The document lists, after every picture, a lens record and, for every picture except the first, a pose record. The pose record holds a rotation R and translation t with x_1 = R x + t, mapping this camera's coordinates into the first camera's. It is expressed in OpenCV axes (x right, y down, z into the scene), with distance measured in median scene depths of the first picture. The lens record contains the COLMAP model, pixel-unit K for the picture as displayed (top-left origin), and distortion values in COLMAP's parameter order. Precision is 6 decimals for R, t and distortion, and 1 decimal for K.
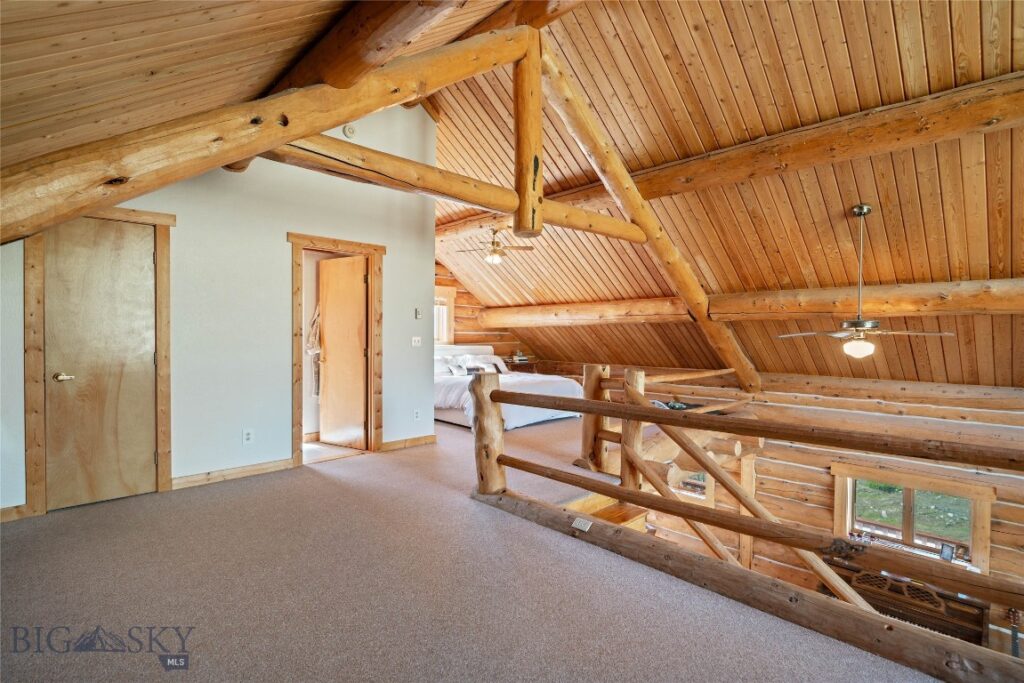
lens RADIAL K [[483.7, 0, 514.1], [0, 483.7, 347.8], [0, 0, 1]] dist [0.001845, 0.000317]
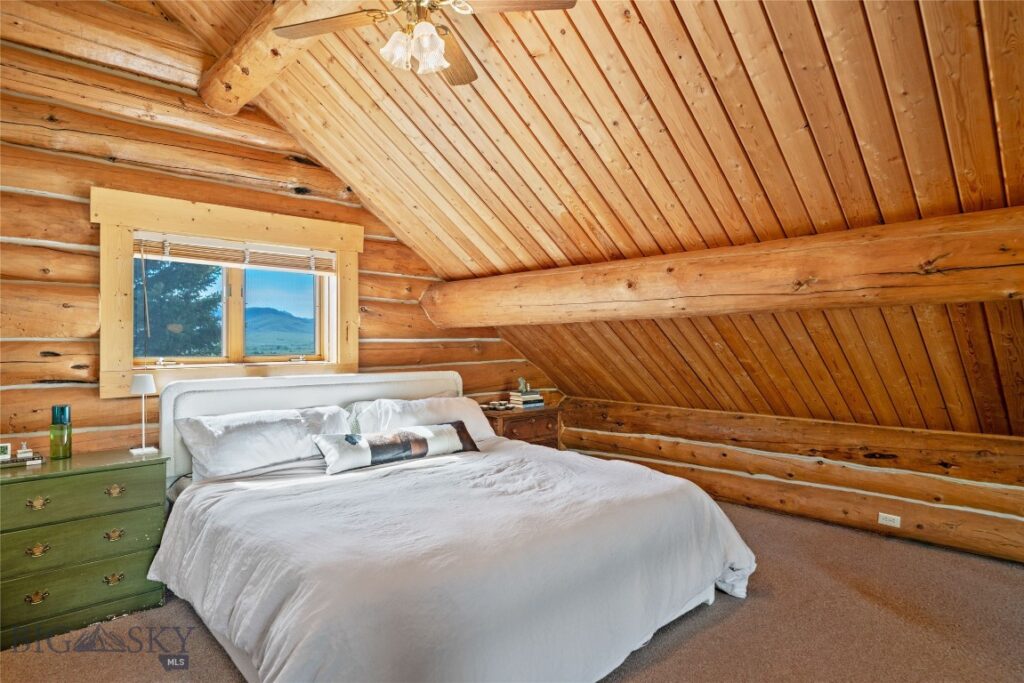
lens RADIAL K [[556.0, 0, 504.4], [0, 556.0, 344.6], [0, 0, 1]] dist [-0.000884, 0.000472]
pose [[0.999598, -0.011830, -0.025782, 0.007068], [0.011417, 0.999805, -0.016098, -0.019693], [0.025967, 0.015797, 0.999538, 0.558690]]
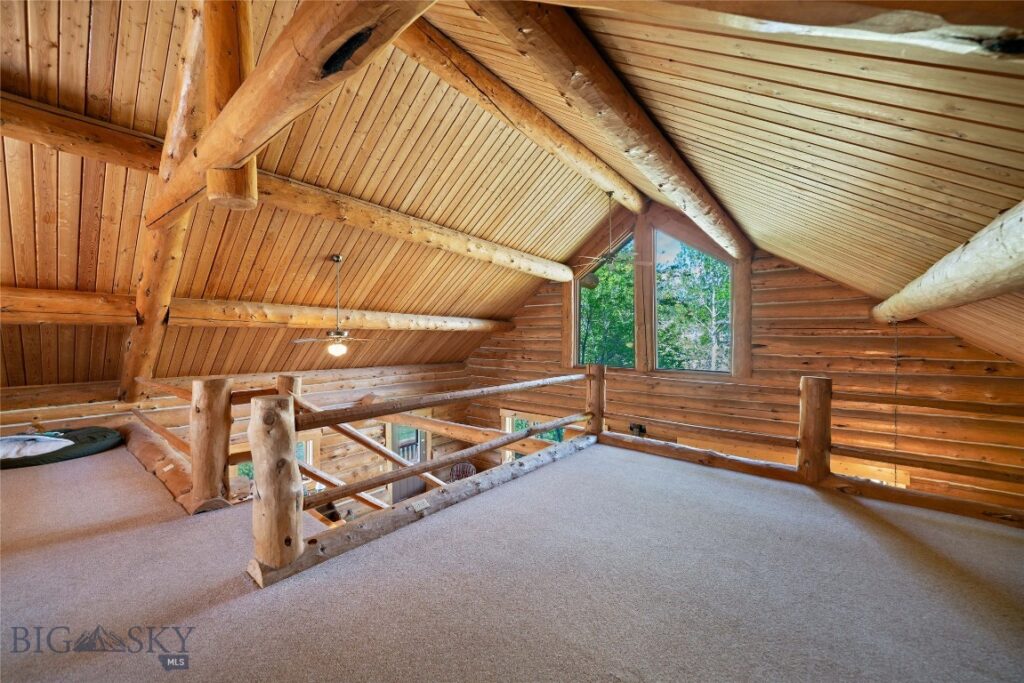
lens RADIAL K [[381.3, 0, 505.0], [0, 381.3, 336.5], [0, 0, 1]] dist [-0.001482, 0.000005]
pose [[-0.083095, 0.012287, 0.996466, -0.265749], [0.024700, 0.999642, -0.010267, -0.007335], [-0.996235, 0.023760, -0.083369, 0.301705]]
